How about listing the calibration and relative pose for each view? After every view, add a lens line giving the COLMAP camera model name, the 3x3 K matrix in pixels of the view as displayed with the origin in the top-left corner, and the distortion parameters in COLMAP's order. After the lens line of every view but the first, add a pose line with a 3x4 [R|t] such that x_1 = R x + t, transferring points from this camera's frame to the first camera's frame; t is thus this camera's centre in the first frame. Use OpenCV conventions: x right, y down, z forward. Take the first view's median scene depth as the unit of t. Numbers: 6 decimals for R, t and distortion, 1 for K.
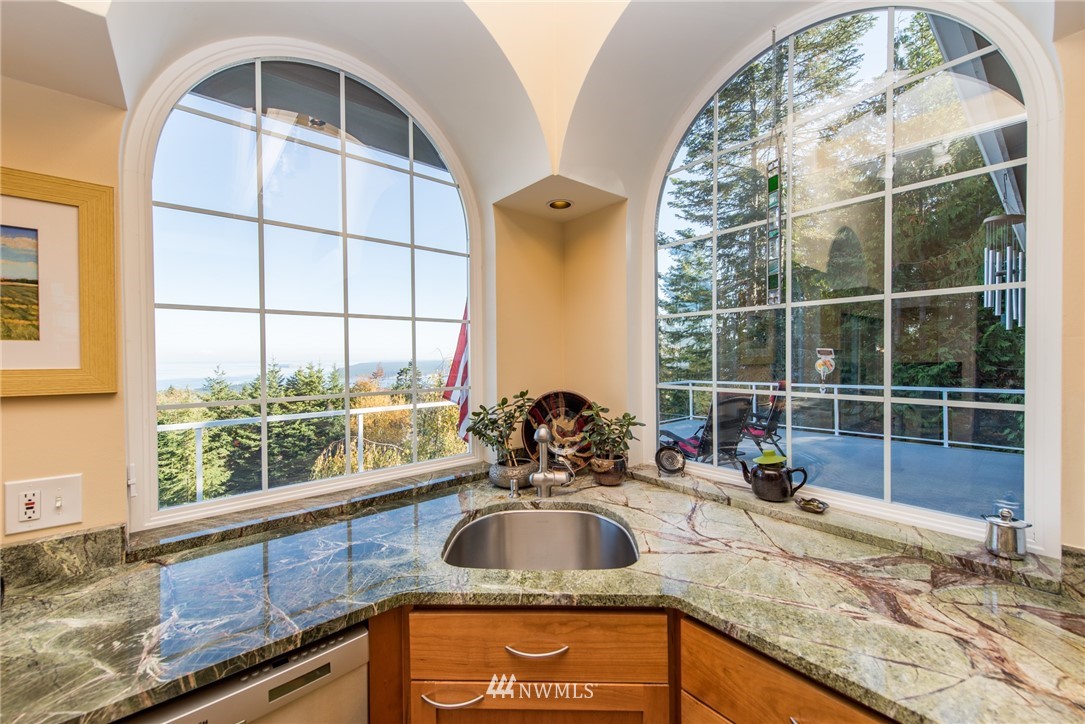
lens RADIAL K [[419.9, 0, 539.1], [0, 419.9, 359.6], [0, 0, 1]] dist [0.001803, 0.000127]
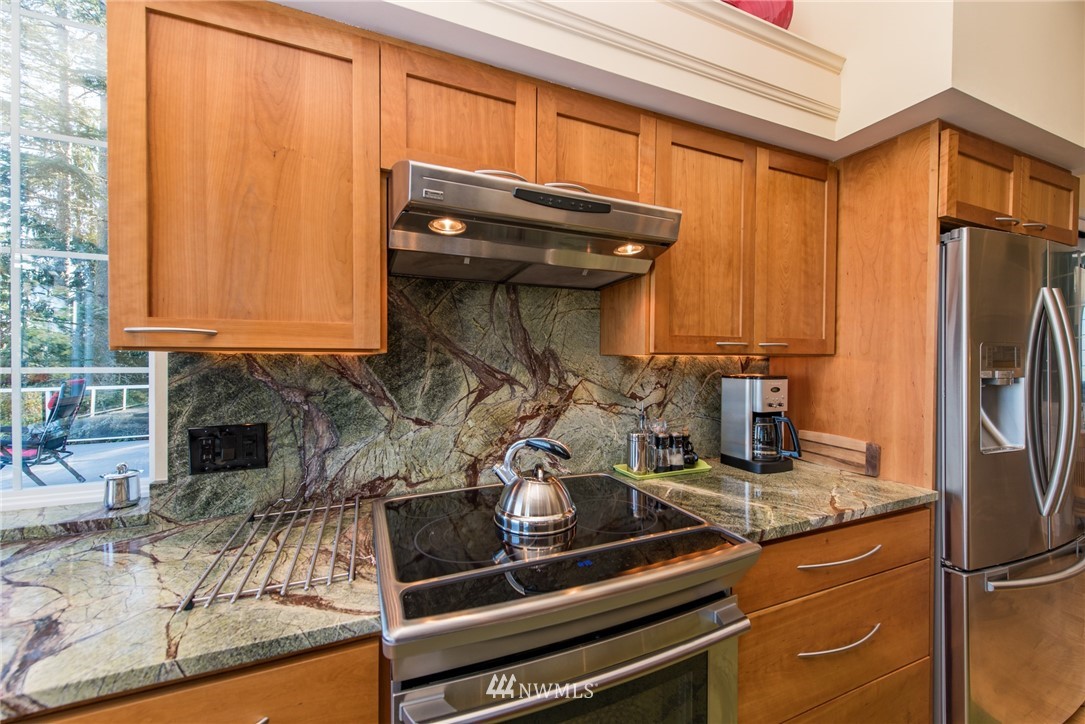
lens RADIAL K [[419.9, 0, 539.1], [0, 419.9, 359.6], [0, 0, 1]] dist [0.001803, 0.000127]
pose [[0.286230, 0.009255, 0.958116, 0.372145], [-0.000263, 0.999954, -0.009581, 0.097678], [-0.958161, 0.002490, 0.286219, -0.341783]]
